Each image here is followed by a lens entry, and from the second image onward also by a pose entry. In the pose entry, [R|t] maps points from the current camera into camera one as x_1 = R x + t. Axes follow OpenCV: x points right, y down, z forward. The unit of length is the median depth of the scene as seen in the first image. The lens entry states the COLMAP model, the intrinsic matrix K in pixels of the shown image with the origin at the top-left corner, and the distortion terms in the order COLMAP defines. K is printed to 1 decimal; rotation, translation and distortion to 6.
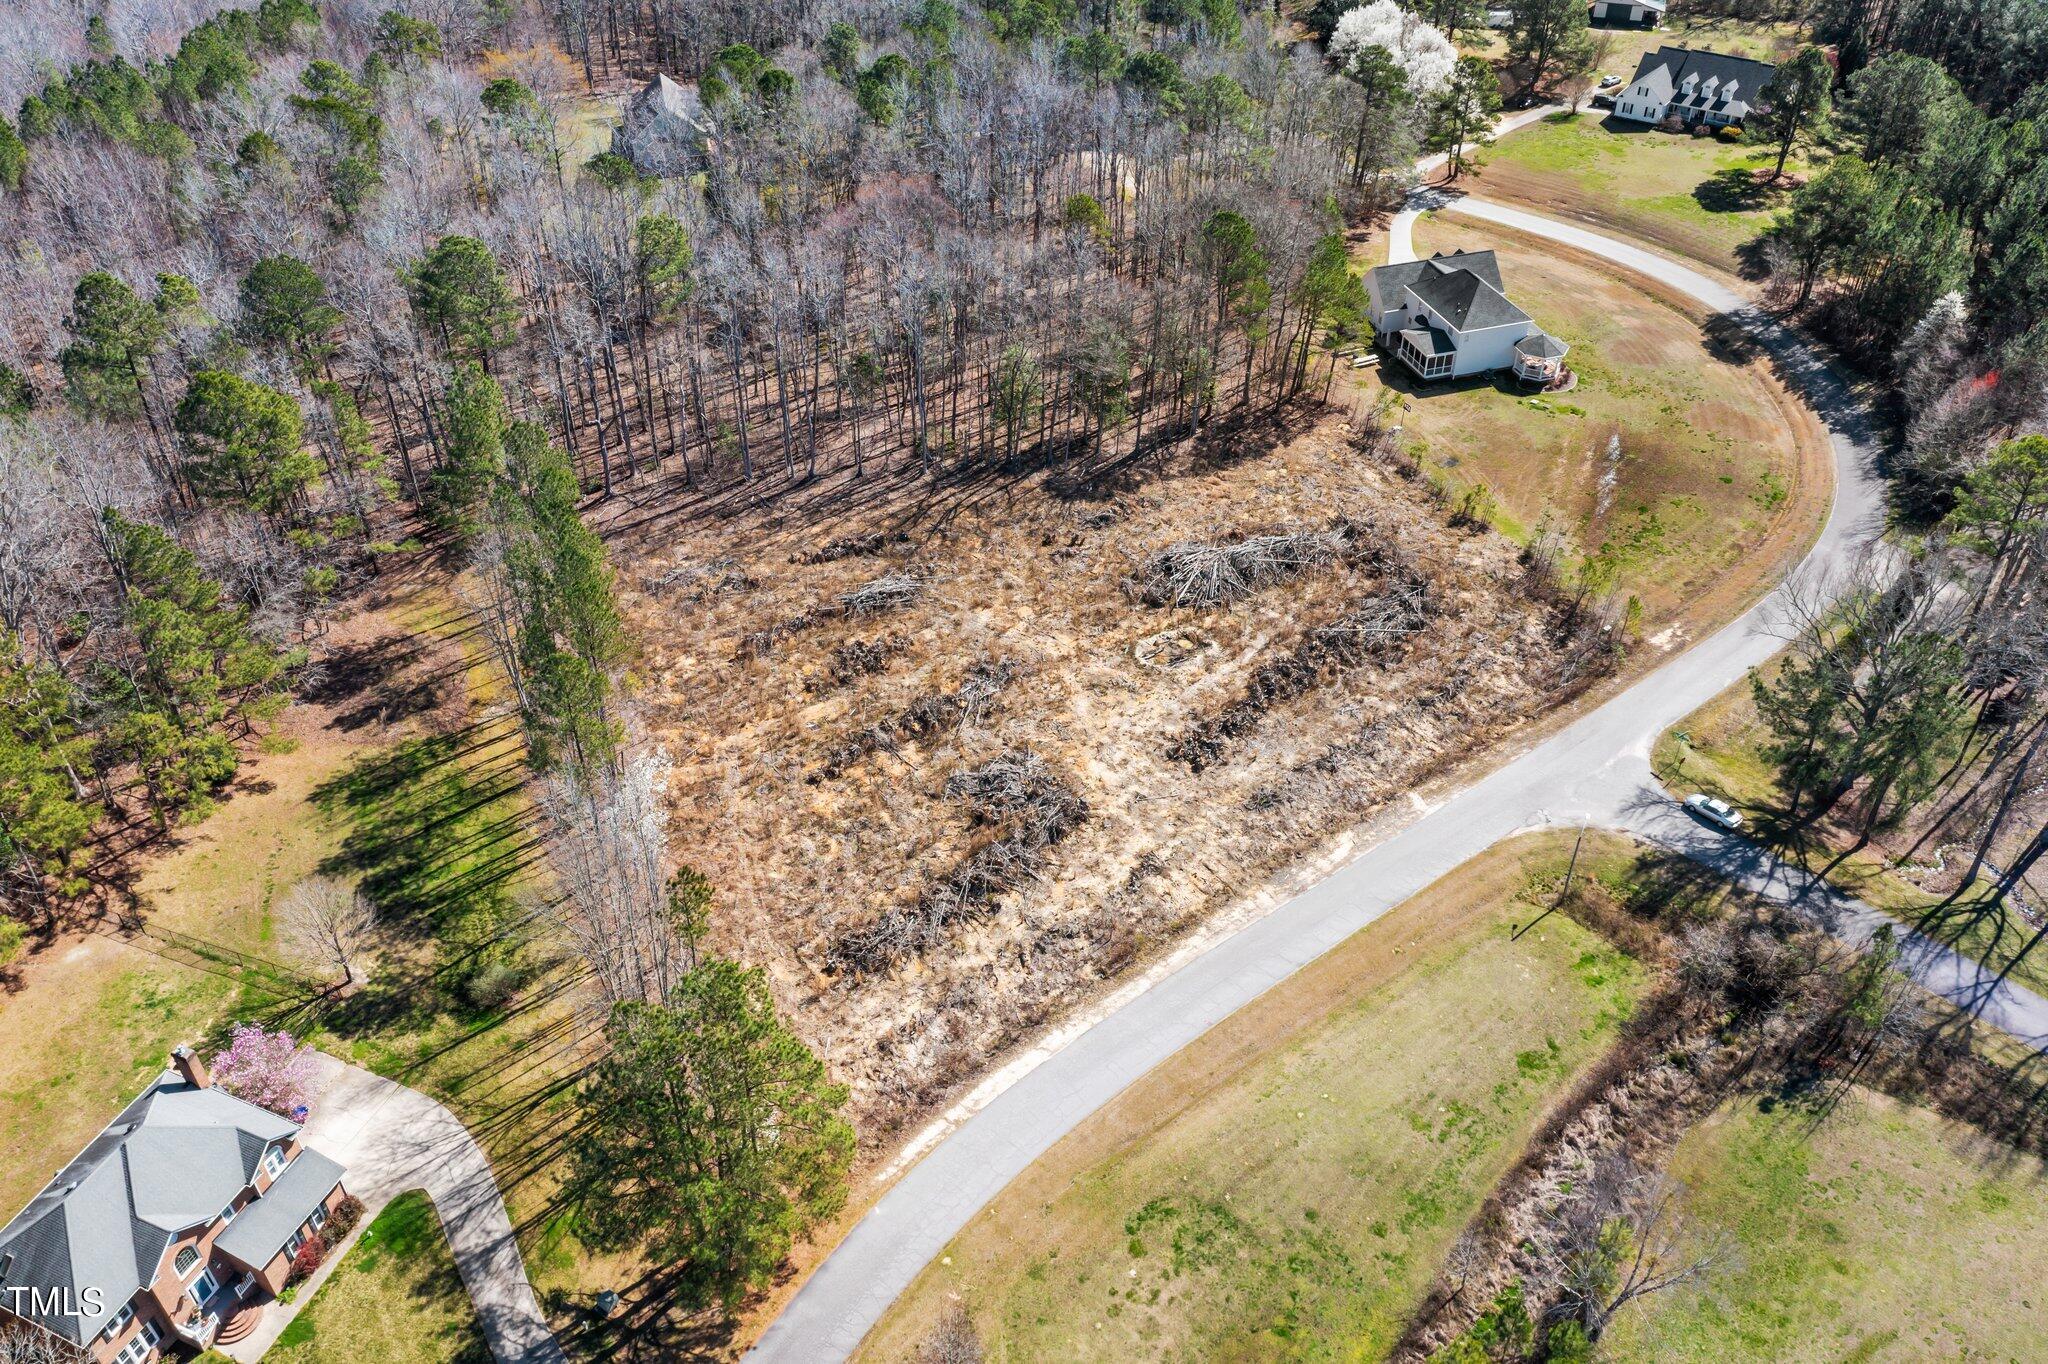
lens RADIAL K [[1613.4, 0, 1024.0], [0, 1613.4, 682.0], [0, 0, 1]] dist [-0.005483, 0.003913]
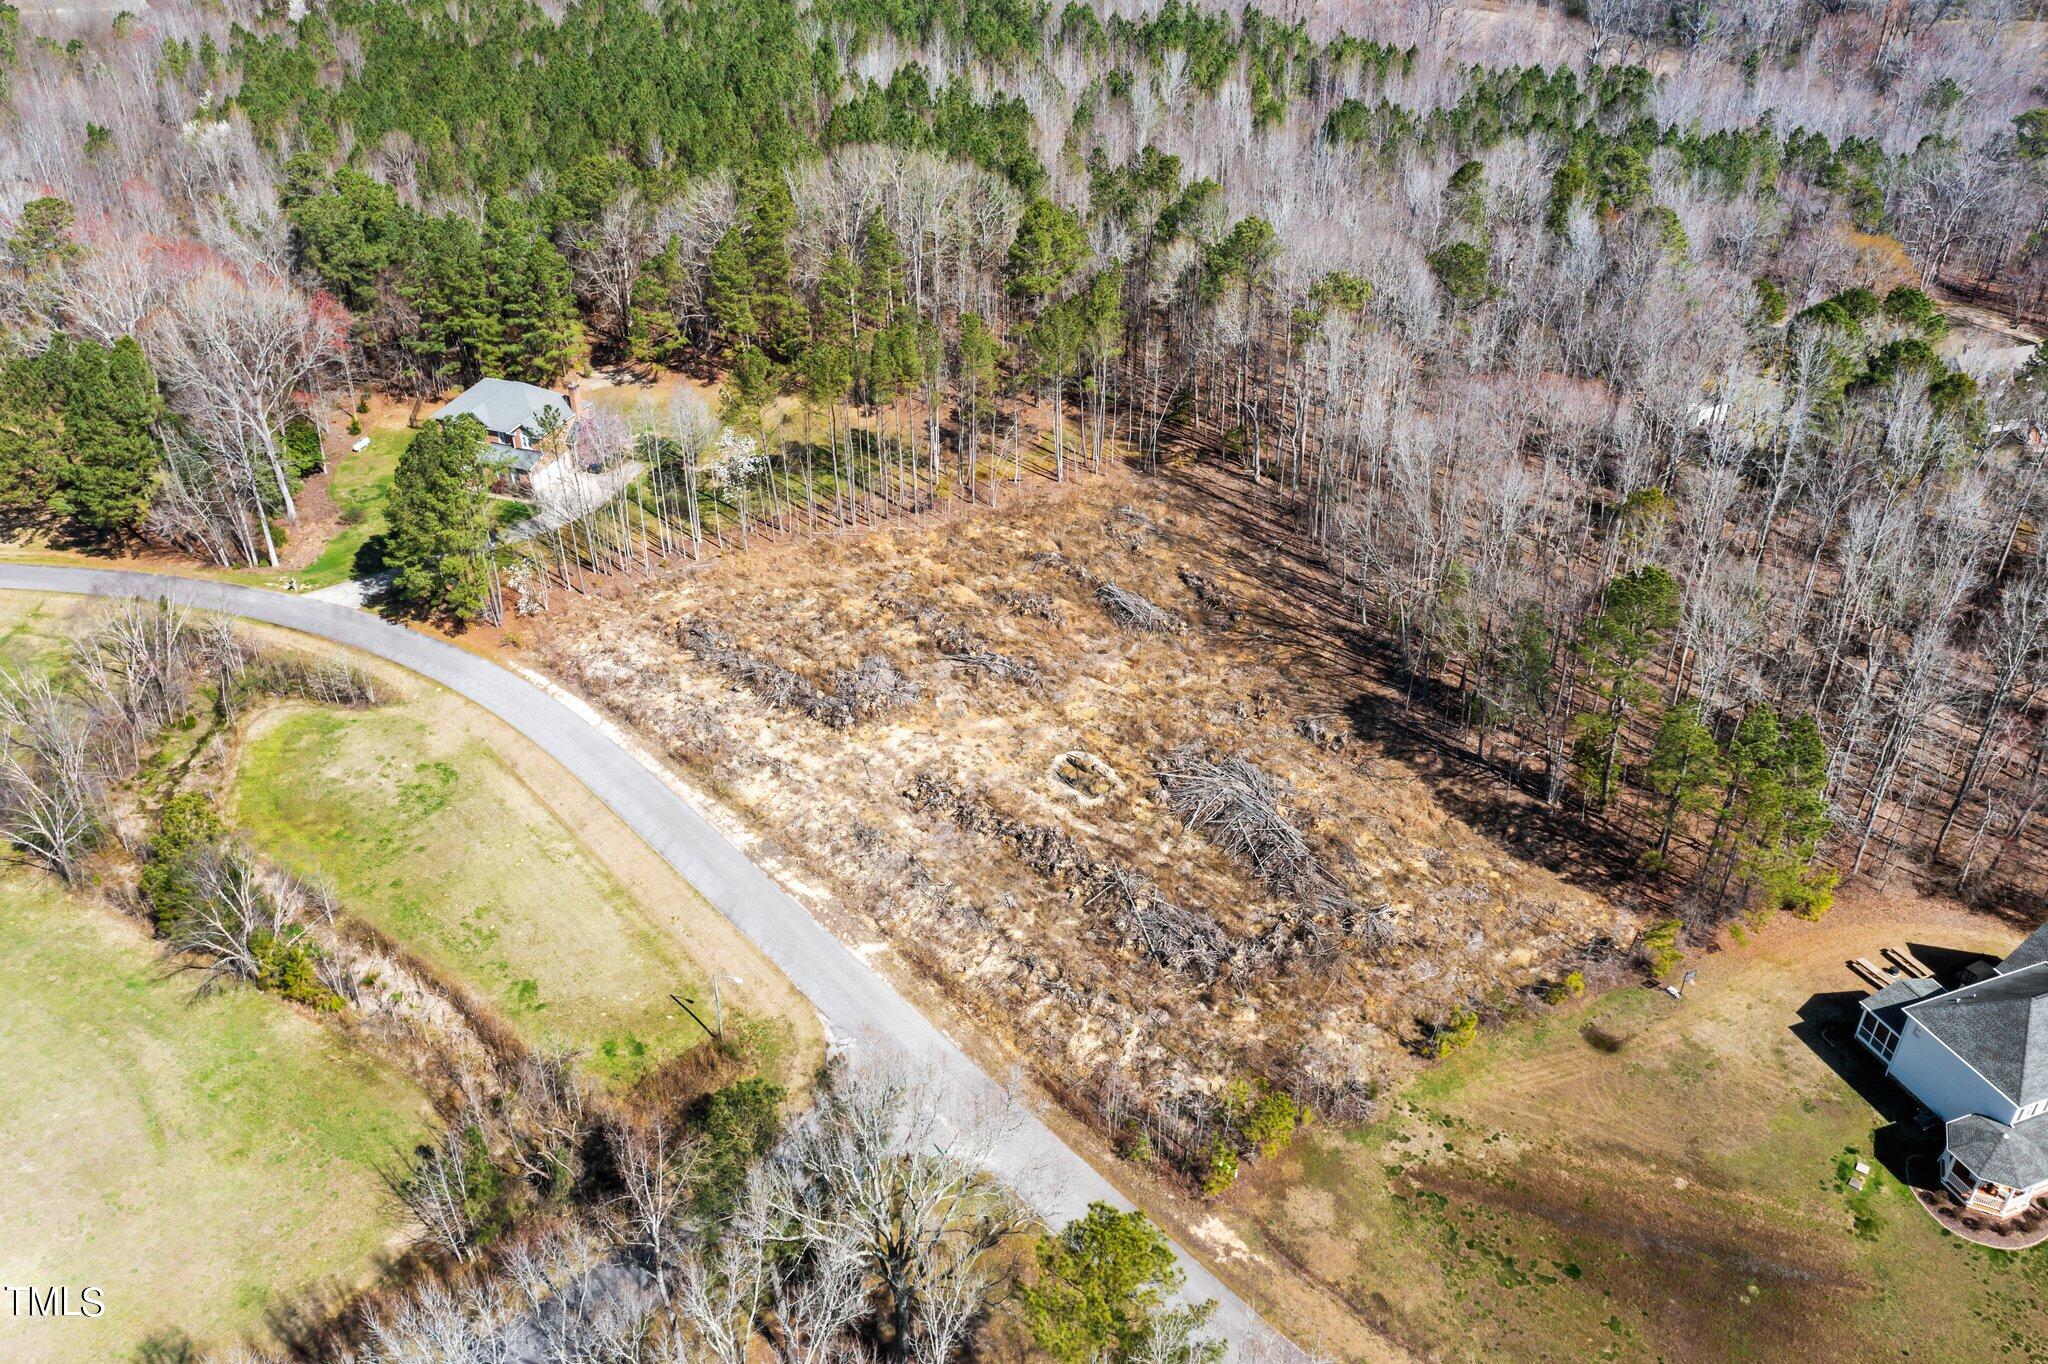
lens RADIAL K [[1620.8, 0, 1024.0], [0, 1620.8, 682.0], [0, 0, 1]] dist [-0.003453, -0.004661]
pose [[0.047135, 0.543265, -0.838237, 0.948557], [-0.620100, 0.673804, 0.401826, -0.462514], [0.783105, 0.500851, 0.368638, 0.630571]]
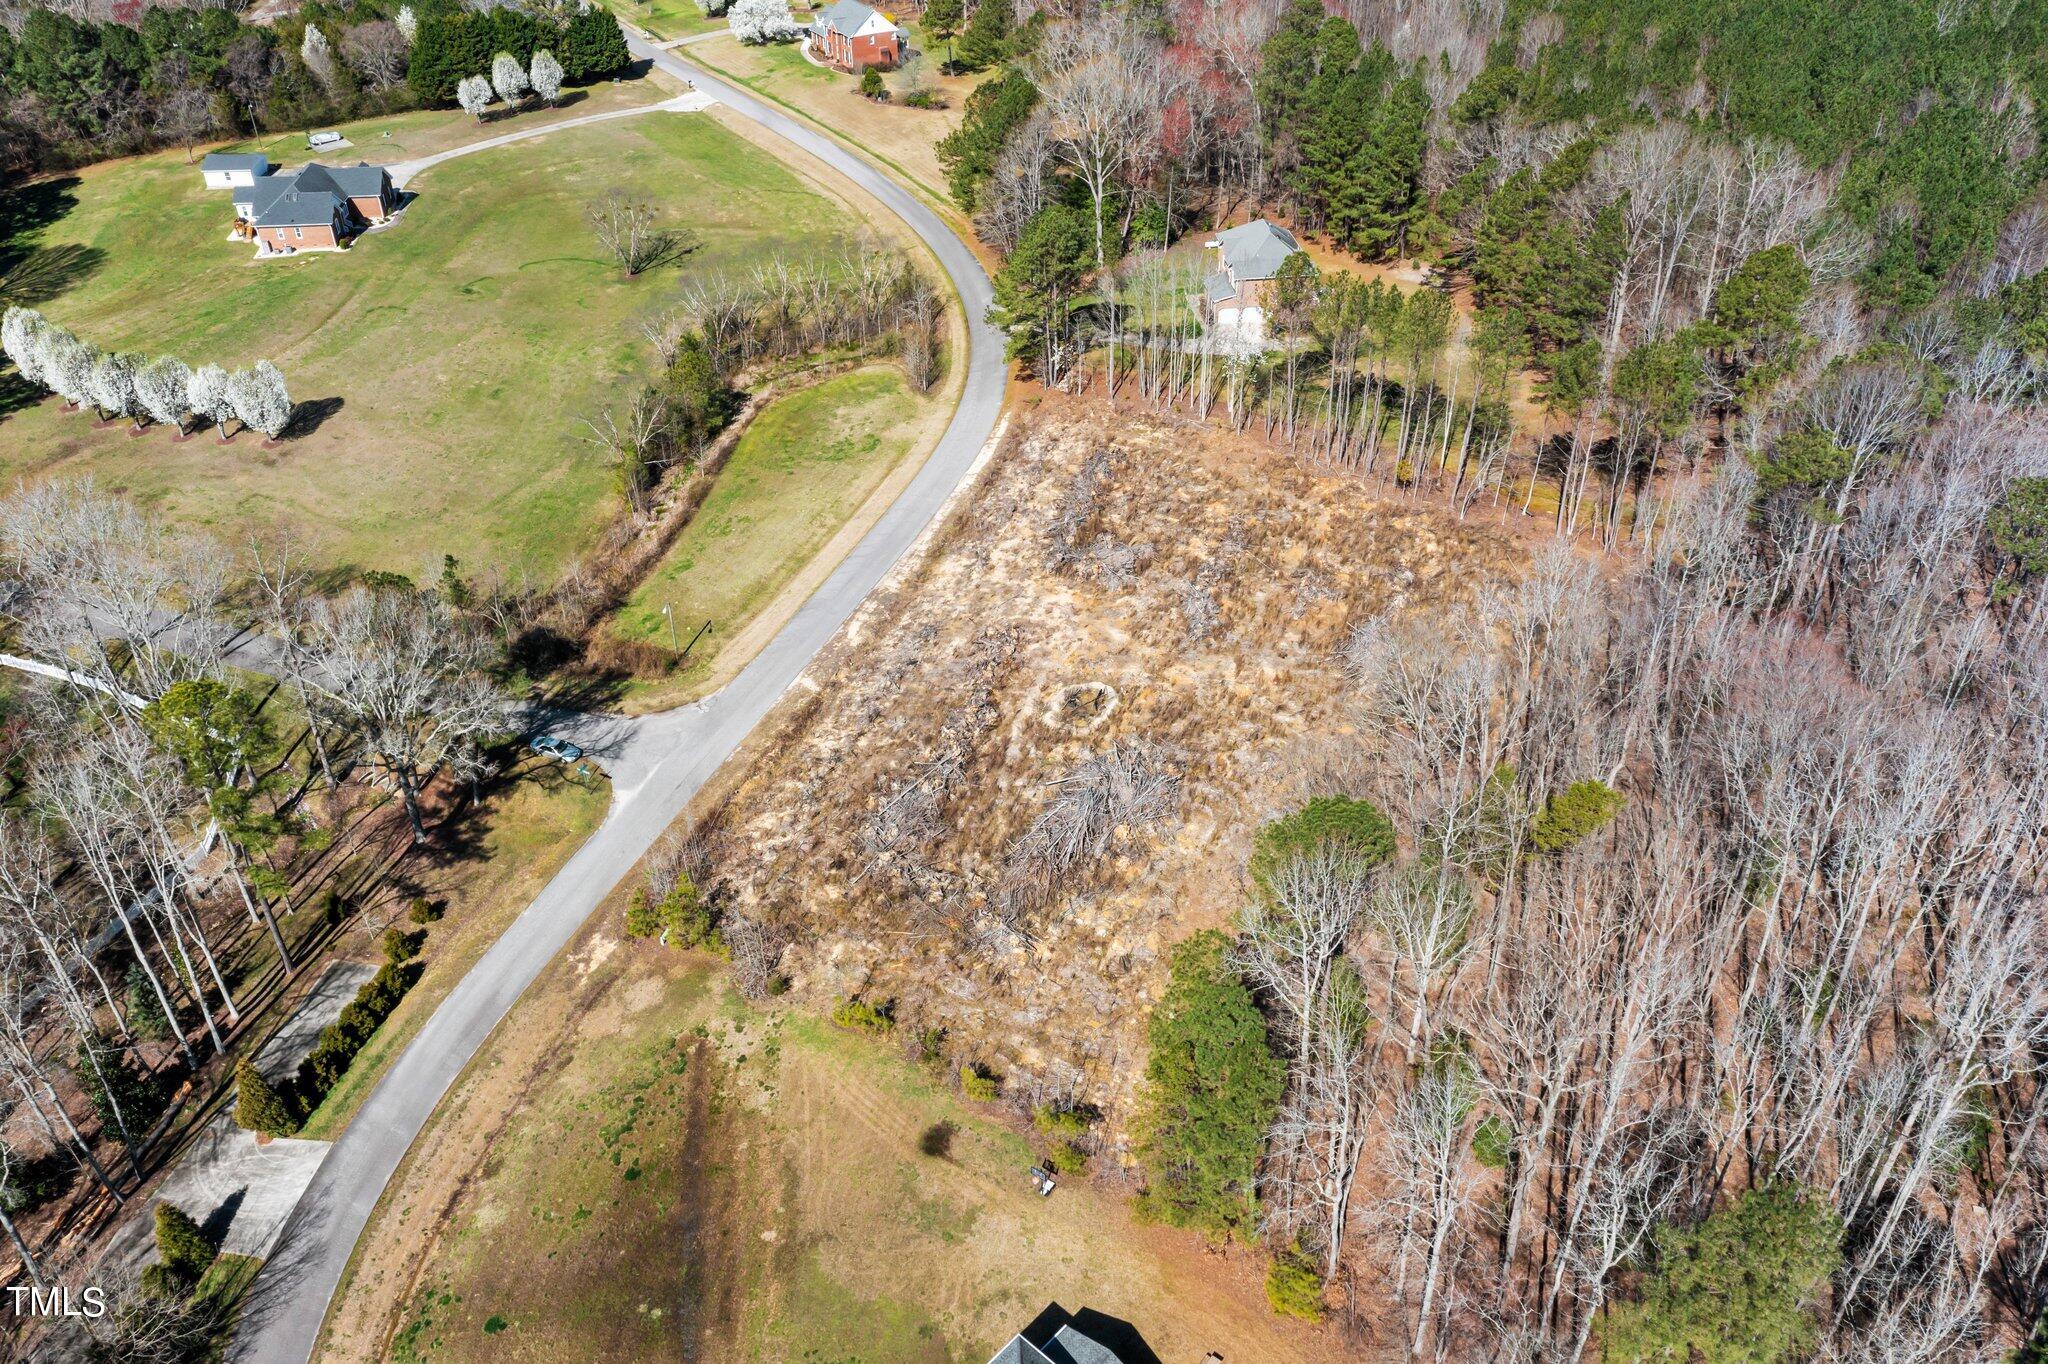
lens RADIAL K [[1617.7, 0, 1024.0], [0, 1617.7, 682.0], [0, 0, 1]] dist [-0.011656, 0.002752]
pose [[-0.871778, 0.296264, -0.390167, 0.548356], [-0.297764, 0.311993, 0.902218, -0.983025], [0.389024, 0.902711, -0.183772, 1.247866]]
